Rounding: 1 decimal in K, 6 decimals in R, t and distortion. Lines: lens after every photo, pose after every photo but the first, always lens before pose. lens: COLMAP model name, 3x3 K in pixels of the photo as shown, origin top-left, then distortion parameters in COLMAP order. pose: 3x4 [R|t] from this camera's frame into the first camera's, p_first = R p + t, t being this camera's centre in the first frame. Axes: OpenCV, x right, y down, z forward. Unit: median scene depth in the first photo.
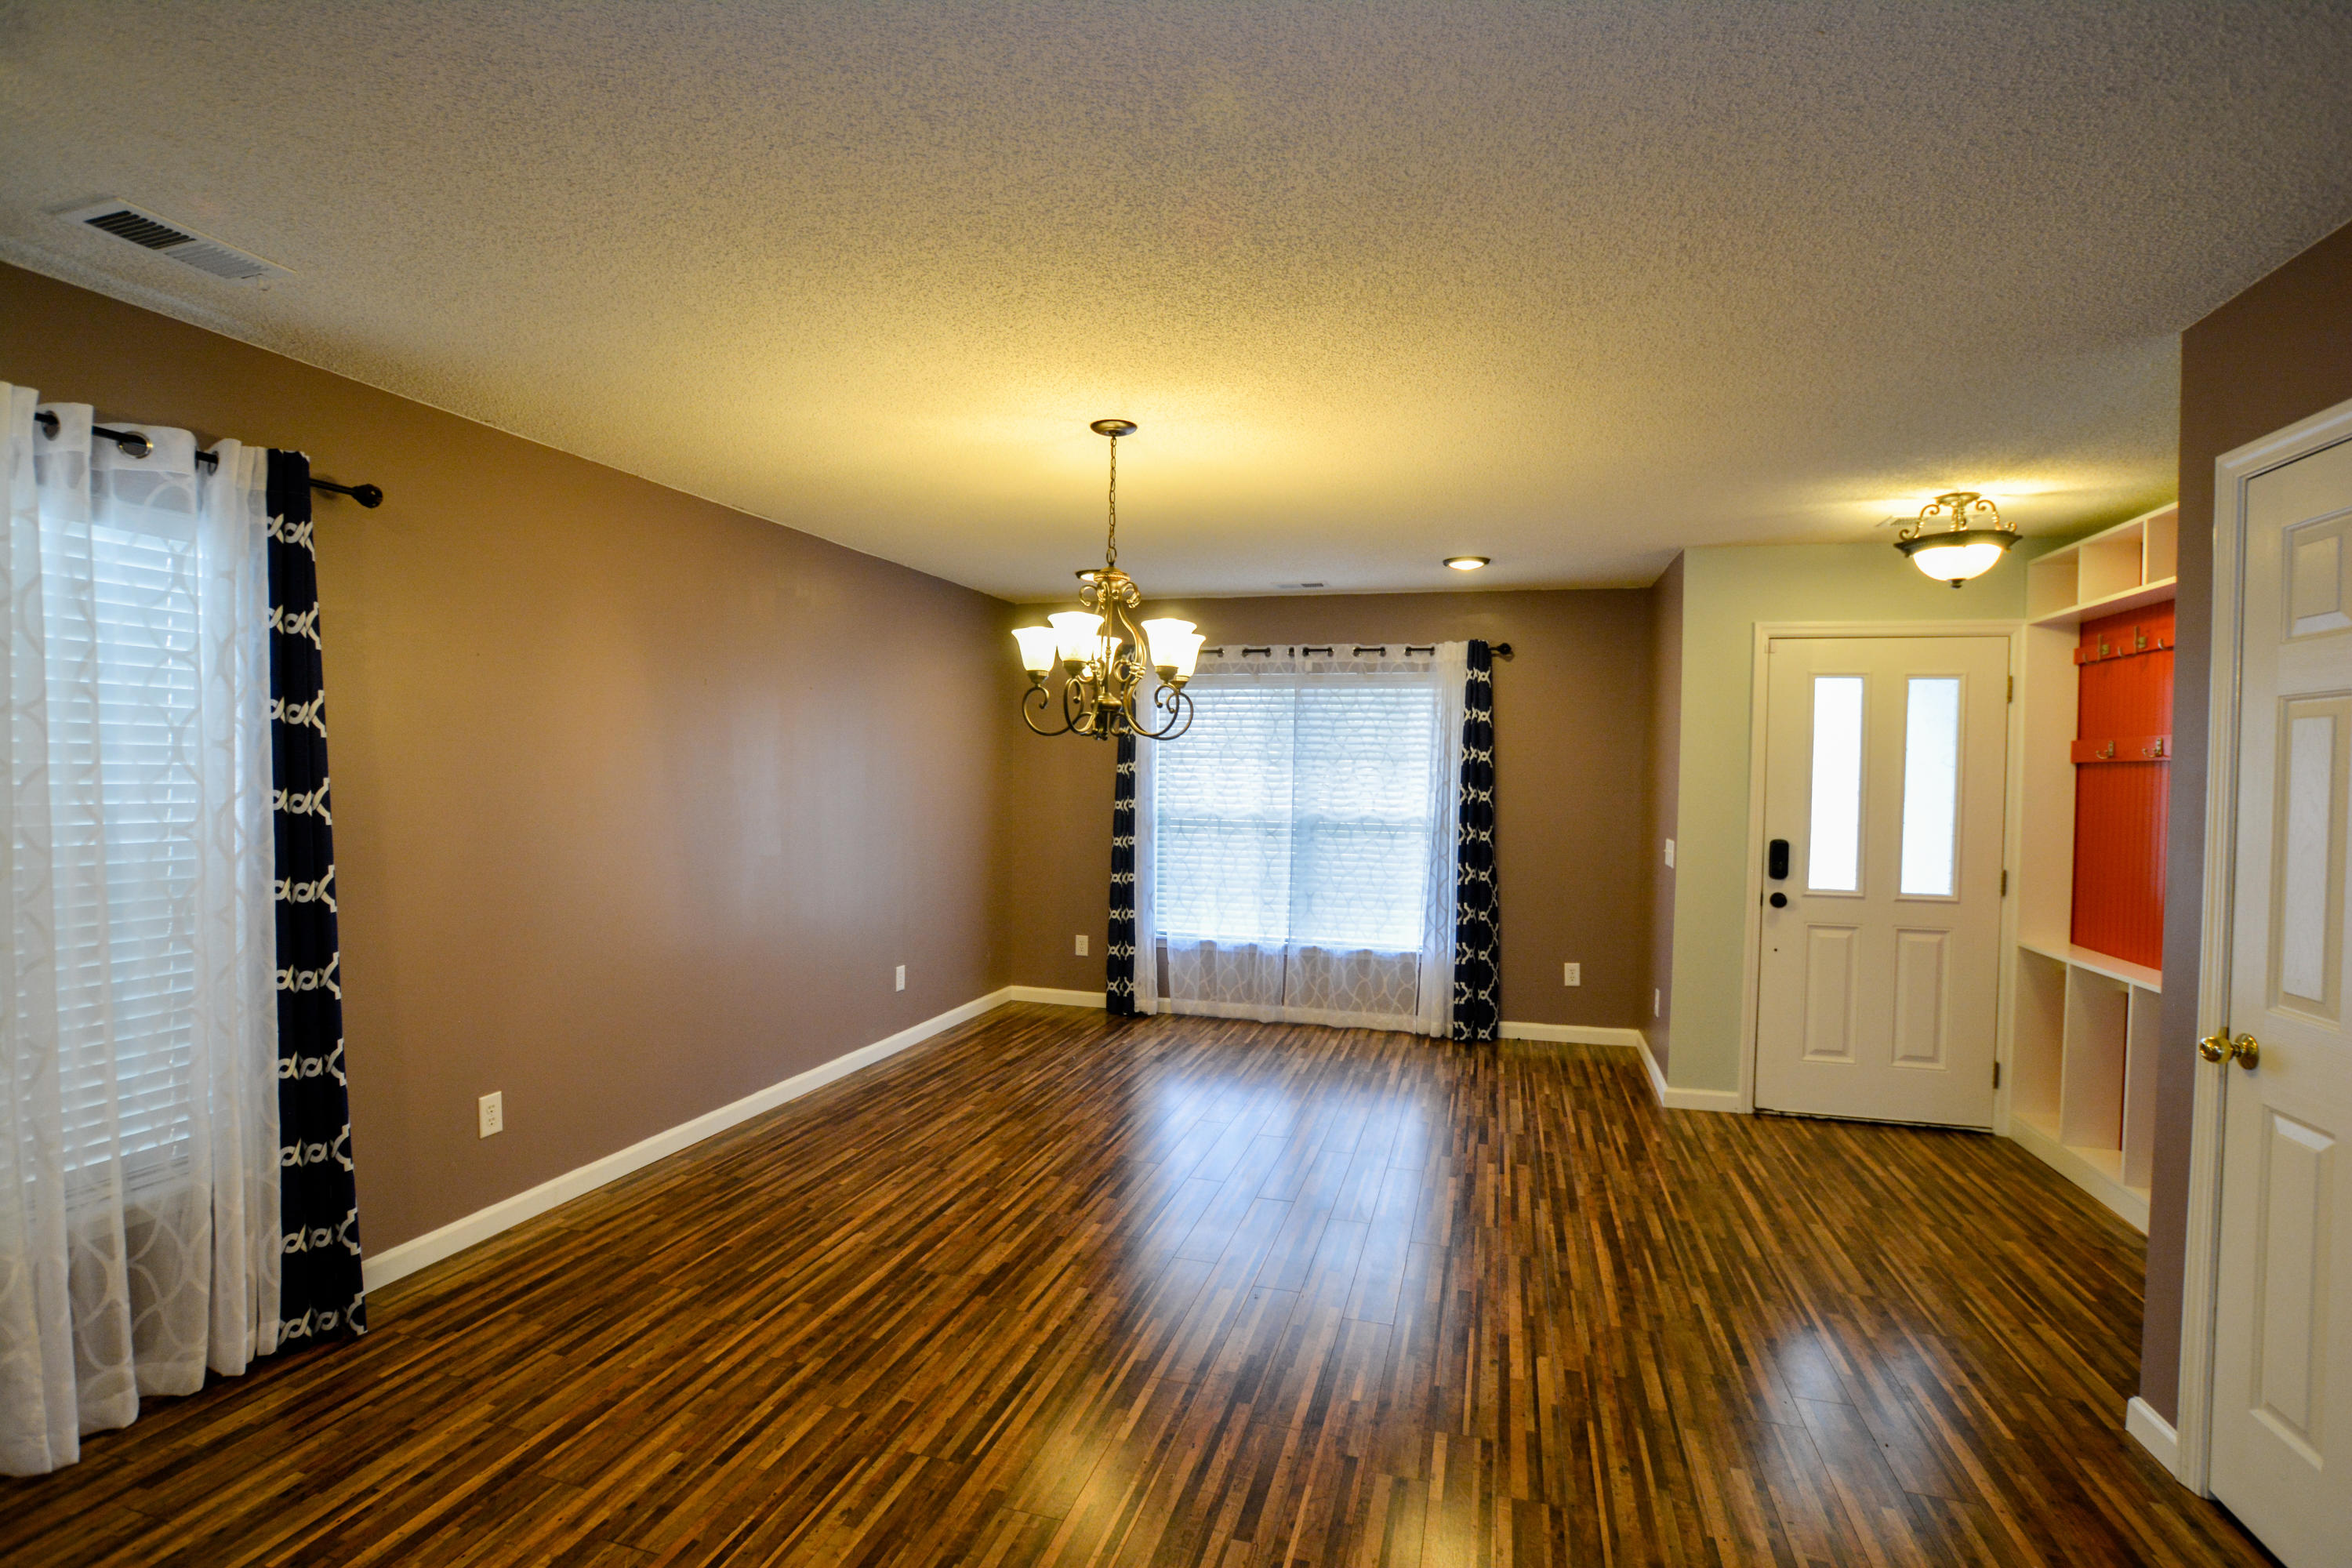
lens RADIAL K [[1122.3, 0, 1171.0], [0, 1122.3, 795.7], [0, 0, 1]] dist [-0.064178, 0.026201]
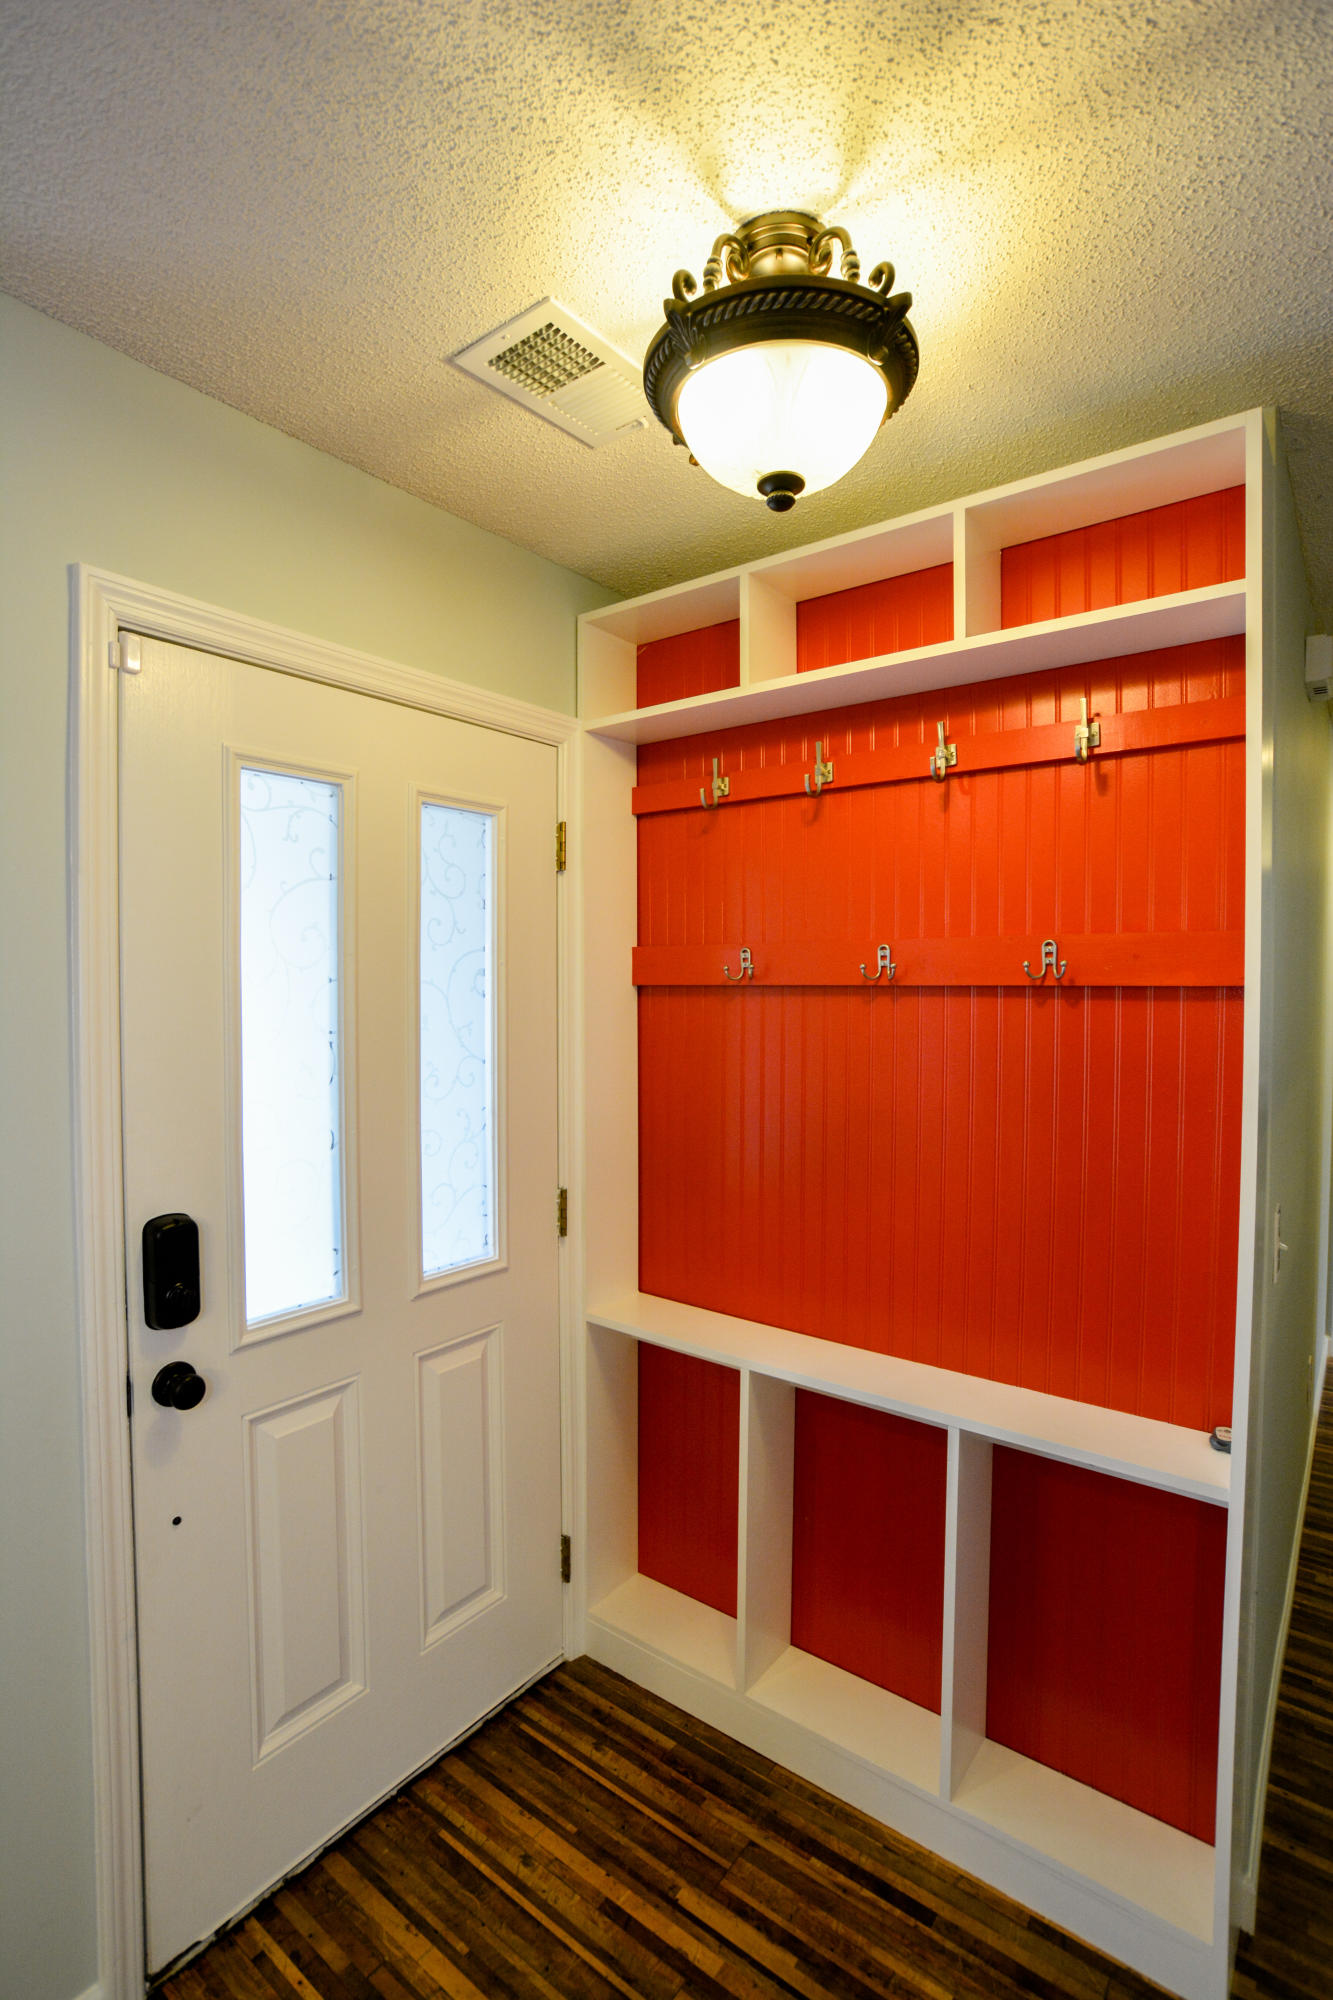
lens RADIAL K [[954.3, 0, 669.7], [0, 954.3, 997.0], [0, 0, 1]] dist [-0.064178, 0.026201]
pose [[0.369048, -0.026789, 0.929024, 0.331561], [0.029620, 0.999416, 0.017053, -0.029655], [-0.928938, 0.021224, 0.369626, 0.732980]]
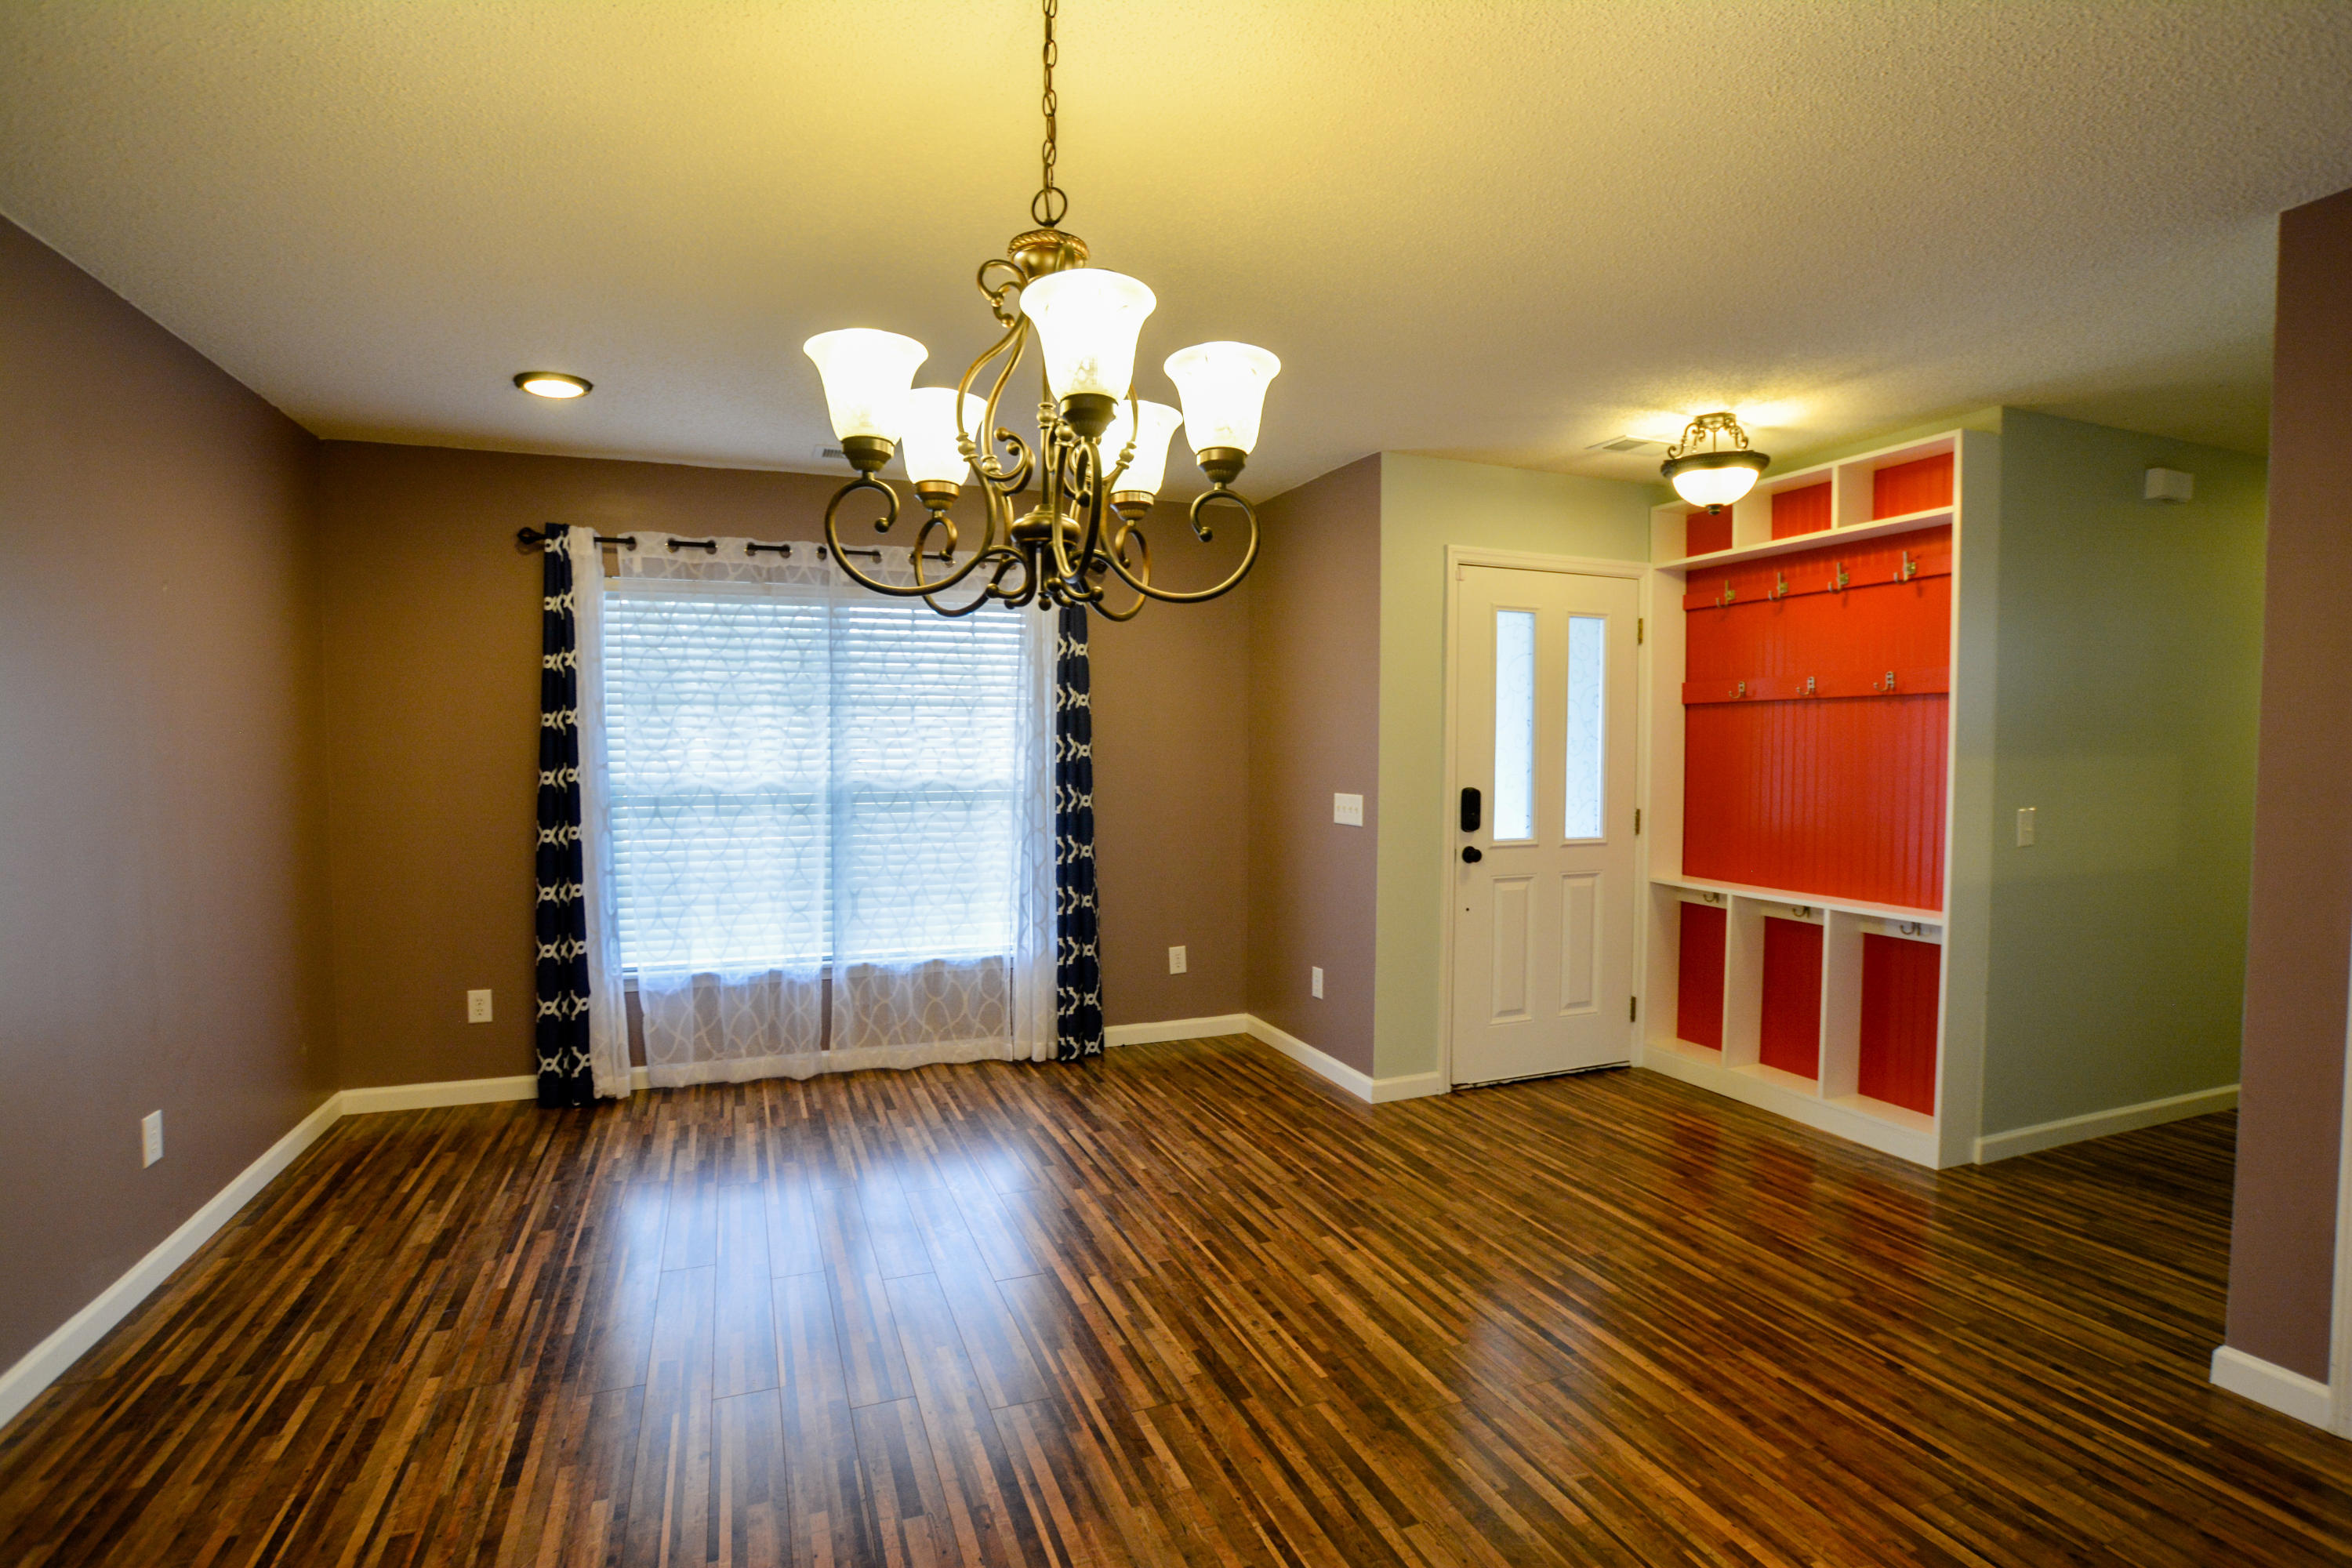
lens RADIAL K [[1122.3, 0, 1179.8], [0, 1122.3, 795.5], [0, 0, 1]] dist [-0.064178, 0.026201]
pose [[0.795614, -0.039421, 0.604520, -0.193241], [0.025568, 0.999176, 0.031506, 0.011041], [-0.605264, -0.009610, 0.795966, 0.408810]]
